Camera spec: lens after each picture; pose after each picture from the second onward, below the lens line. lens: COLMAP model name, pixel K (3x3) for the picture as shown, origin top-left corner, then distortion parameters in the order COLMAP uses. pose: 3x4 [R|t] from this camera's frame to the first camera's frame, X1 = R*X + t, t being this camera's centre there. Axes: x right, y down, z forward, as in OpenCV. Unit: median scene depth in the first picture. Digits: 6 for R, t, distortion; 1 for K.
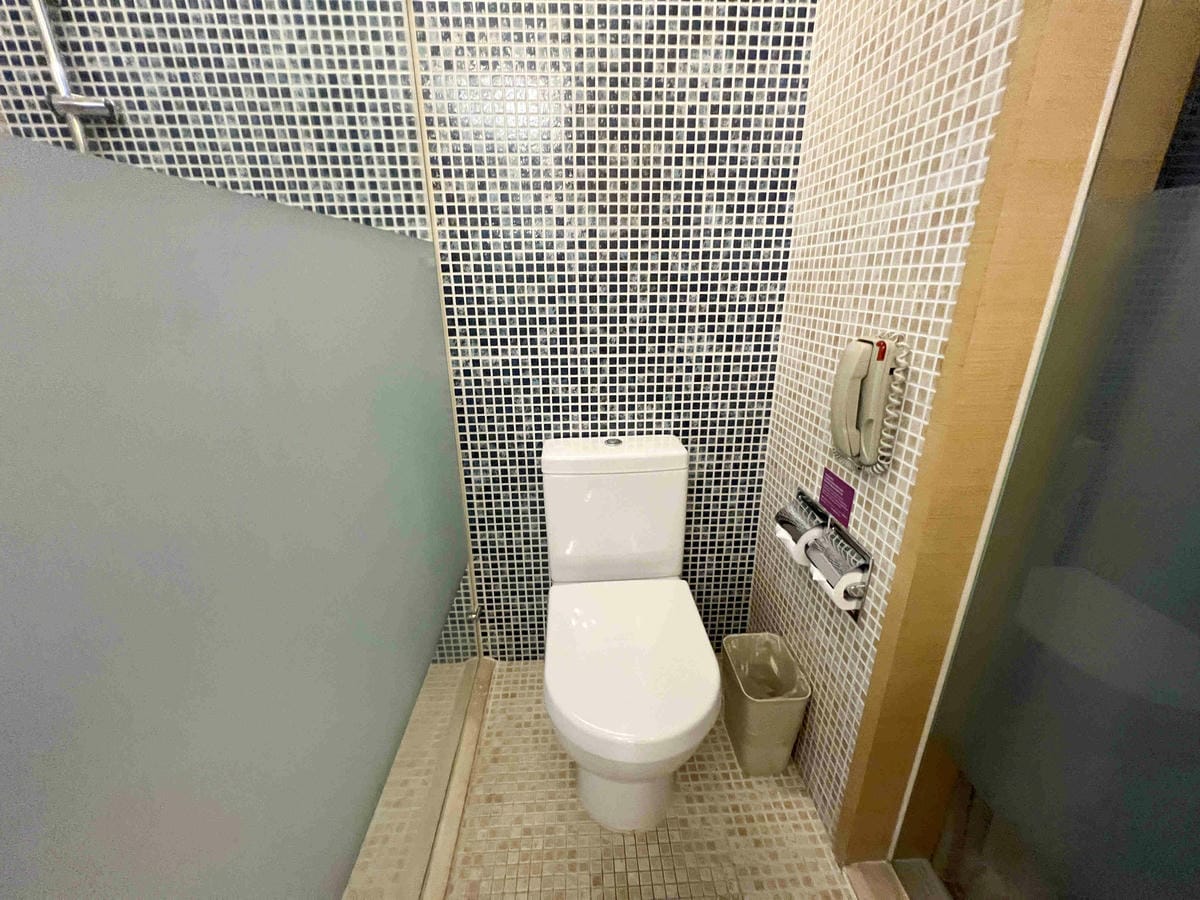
lens RADIAL K [[479.3, 0, 600.6], [0, 479.3, 447.5], [0, 0, 1]] dist [-0.001358, -0.000266]
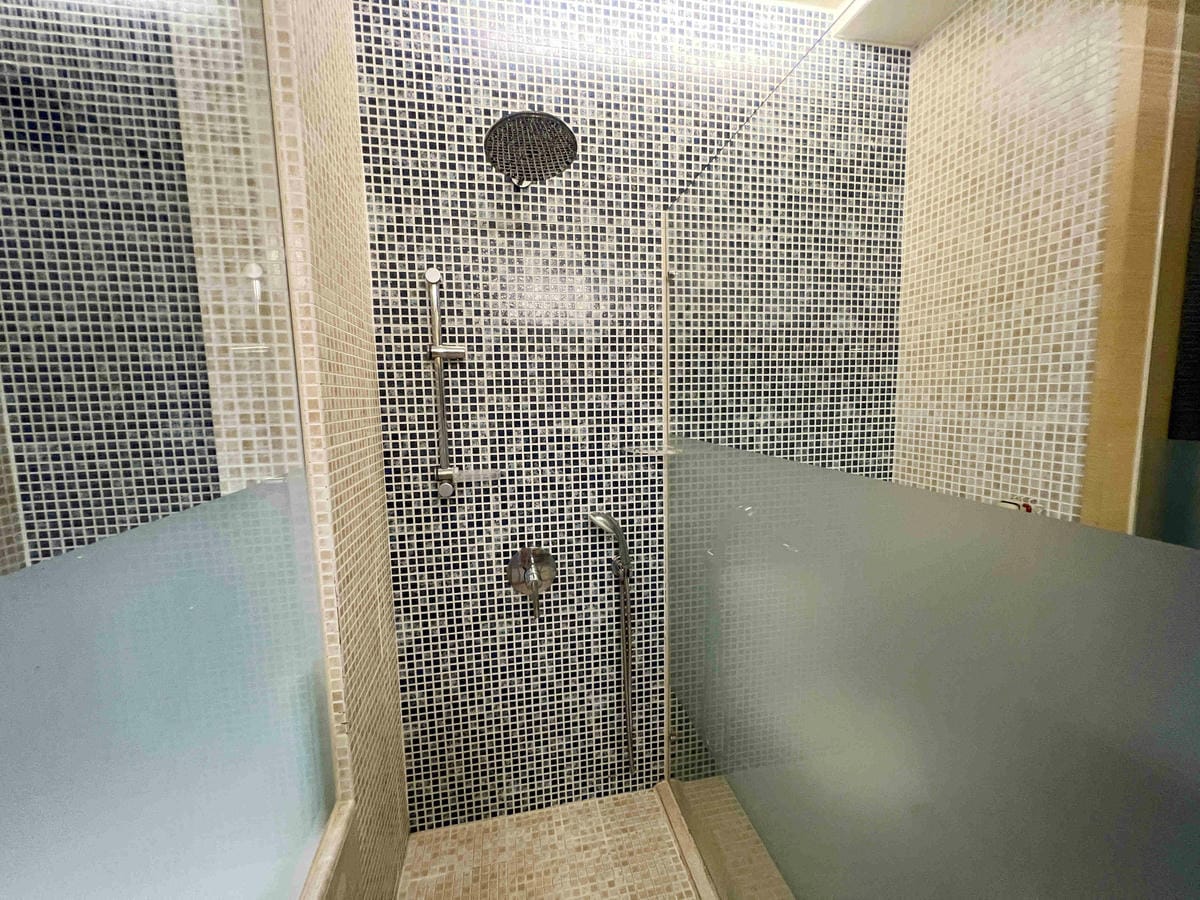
lens RADIAL K [[479.3, 0, 601.8], [0, 479.3, 447.8], [0, 0, 1]] dist [-0.001358, -0.000266]
pose [[0.987996, -0.030595, 0.151421, -0.764871], [0.064516, 0.972338, -0.224493, -0.095071], [-0.140364, 0.231567, 0.962639, -0.292104]]
